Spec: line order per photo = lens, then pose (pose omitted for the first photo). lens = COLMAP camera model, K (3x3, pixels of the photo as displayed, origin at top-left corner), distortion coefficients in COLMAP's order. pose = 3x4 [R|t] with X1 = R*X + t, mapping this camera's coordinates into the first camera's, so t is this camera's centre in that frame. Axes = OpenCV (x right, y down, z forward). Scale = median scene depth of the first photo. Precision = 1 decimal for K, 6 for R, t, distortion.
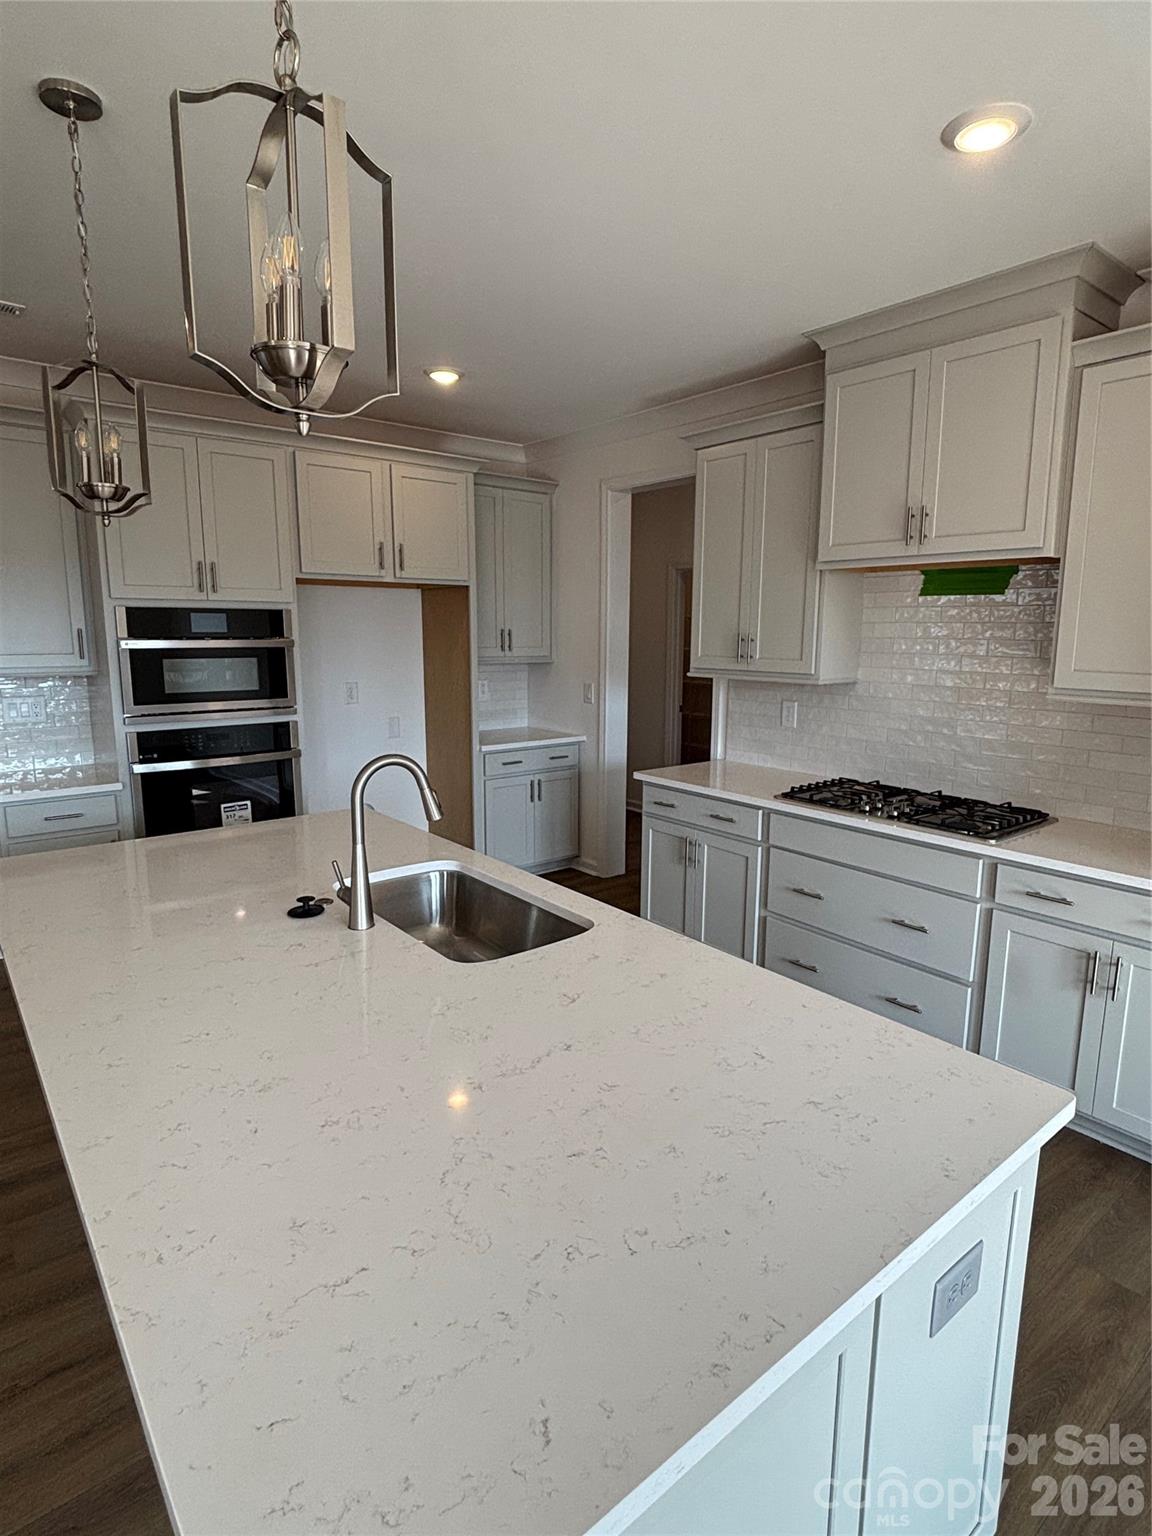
lens RADIAL K [[818.0, 0, 579.9], [0, 818.0, 768.1], [0, 0, 1]] dist [0.008760, -0.007646]
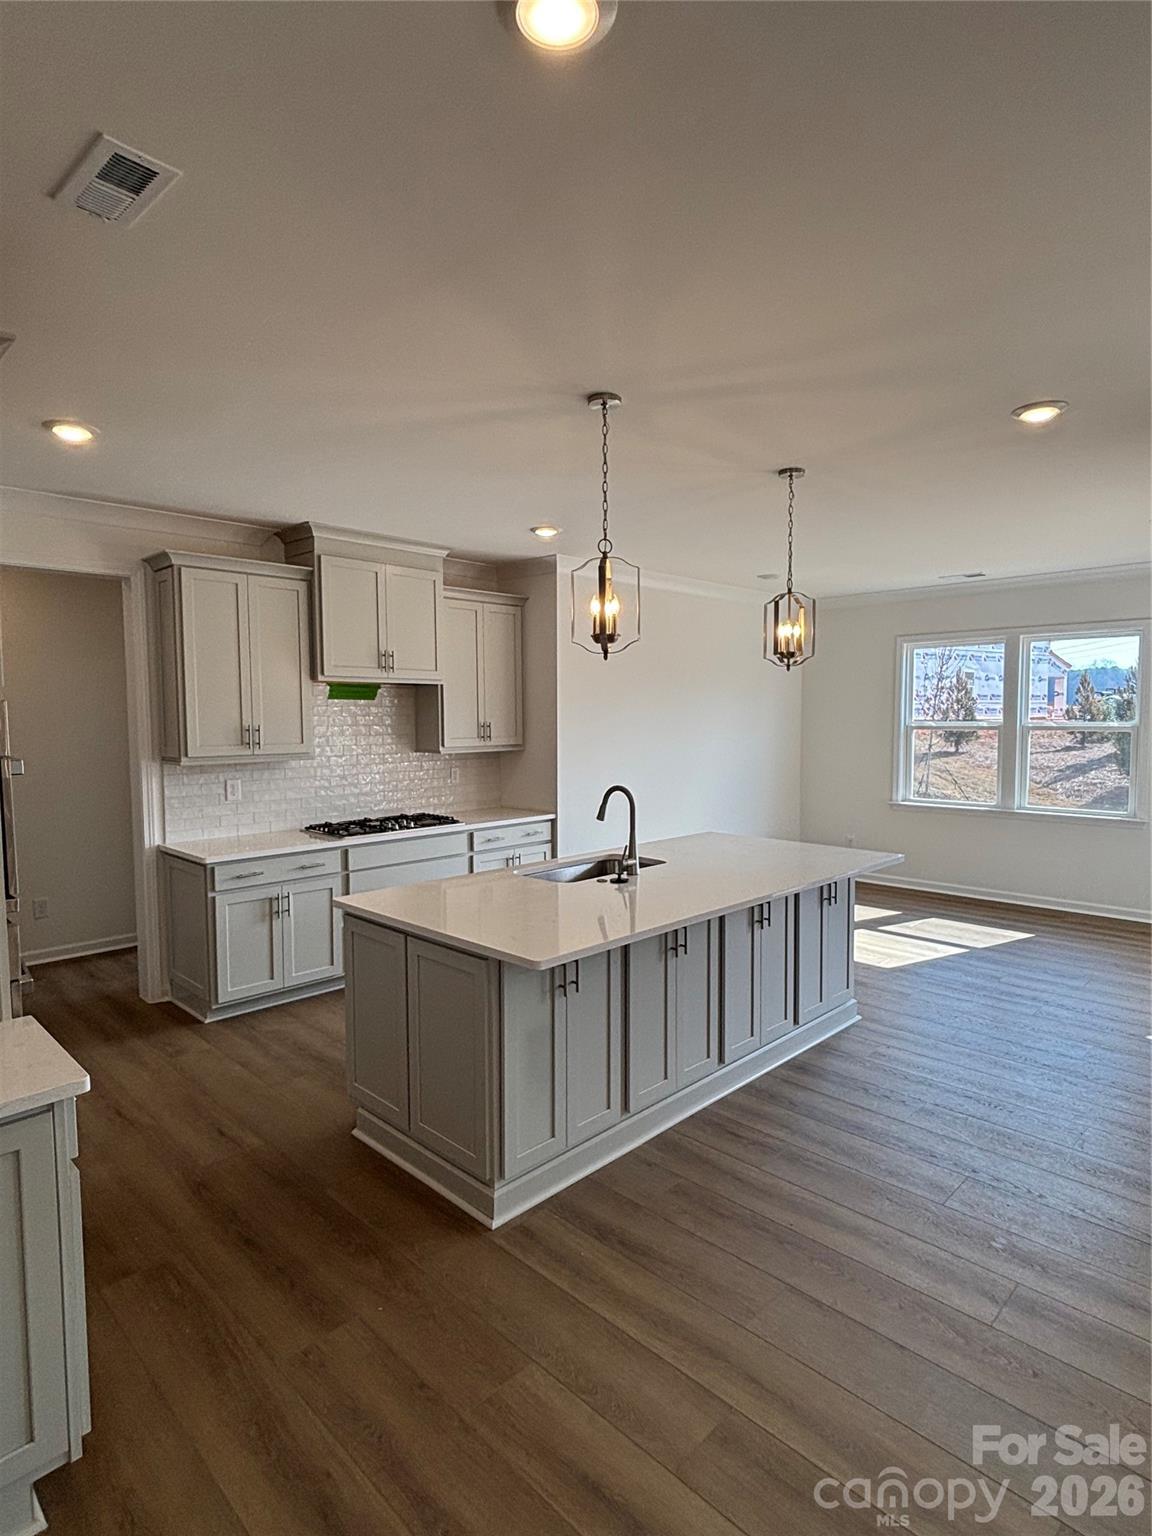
lens RADIAL K [[818.0, 0, 594.3], [0, 818.0, 759.0], [0, 0, 1]] dist [0.008760, -0.007646]
pose [[-0.124982, -0.060134, 0.990335, -1.206303], [0.171954, 0.981743, 0.081314, -0.138933], [-0.977144, 0.180455, -0.112360, 0.705523]]
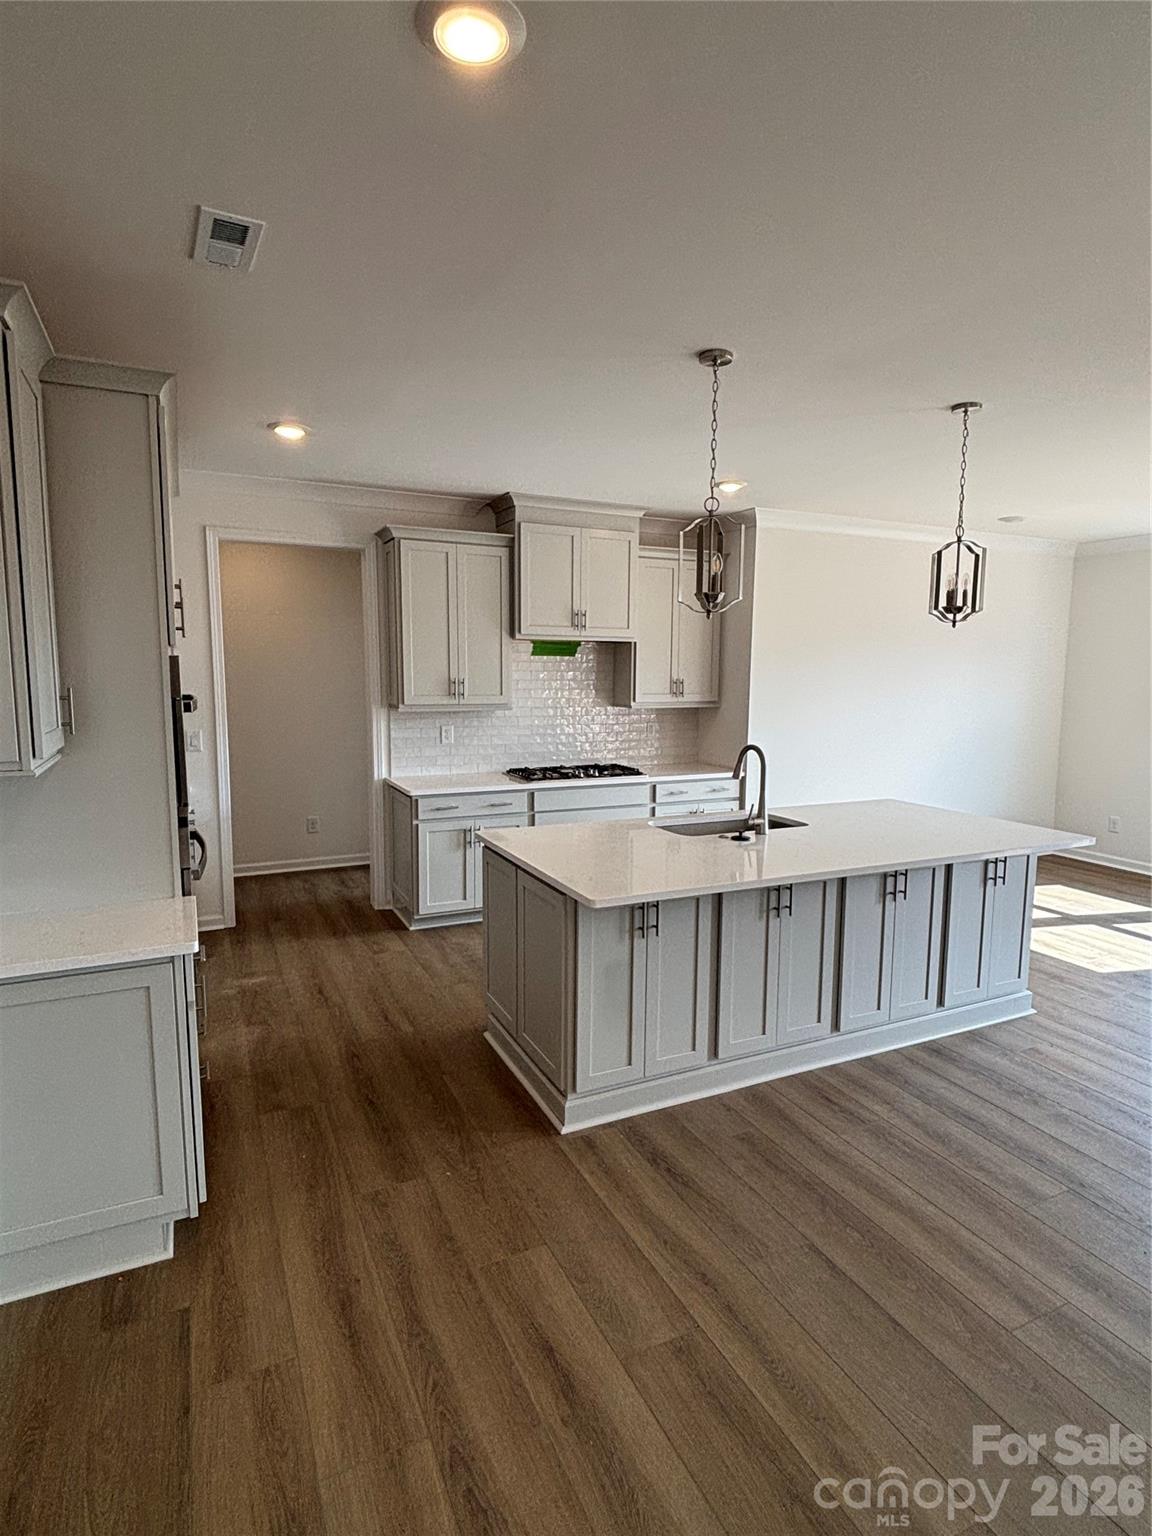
lens RADIAL K [[818.0, 0, 592.6], [0, 818.0, 757.6], [0, 0, 1]] dist [0.008760, -0.007646]
pose [[0.218407, -0.109303, 0.969717, -1.239997], [0.158322, 0.984511, 0.075312, -0.108835], [-0.962929, 0.137079, 0.232330, 0.514923]]
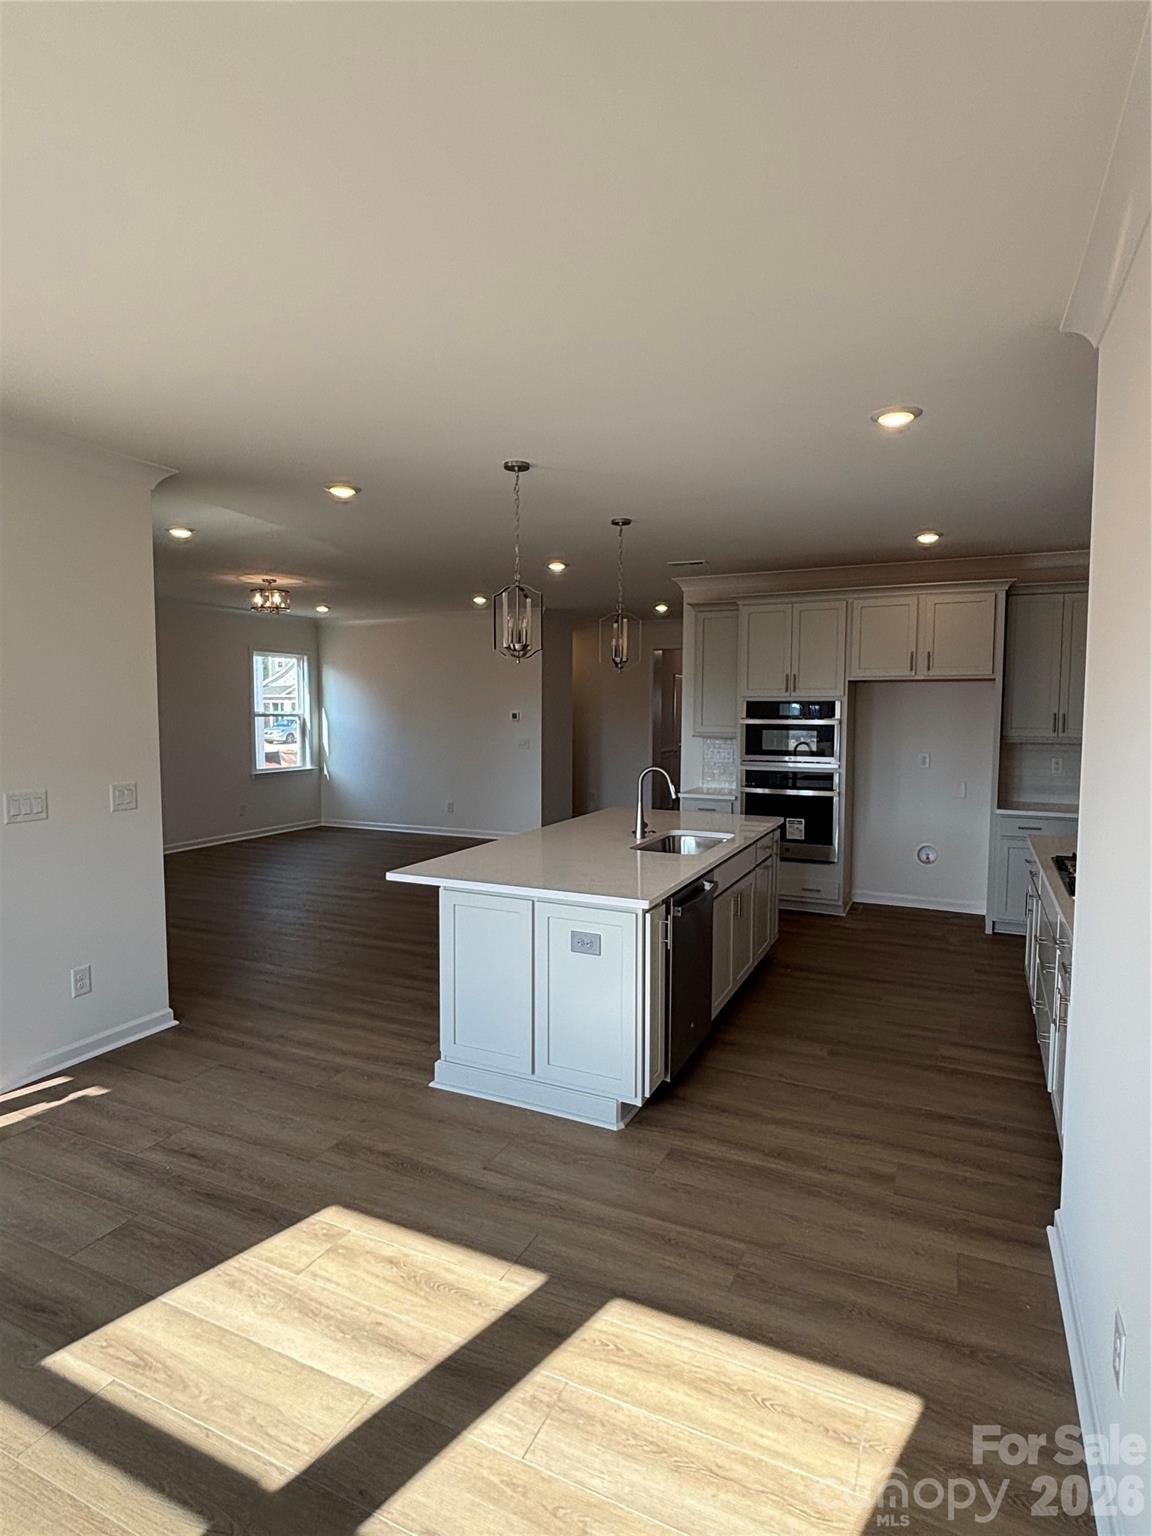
lens RADIAL K [[818.0, 0, 589.4], [0, 818.0, 764.2], [0, 0, 1]] dist [0.008760, -0.007646]
pose [[0.447751, 0.056537, -0.892369, 0.964927], [-0.152459, 0.988212, -0.013887, 0.021793], [0.881065, 0.142268, 0.451093, -0.112198]]
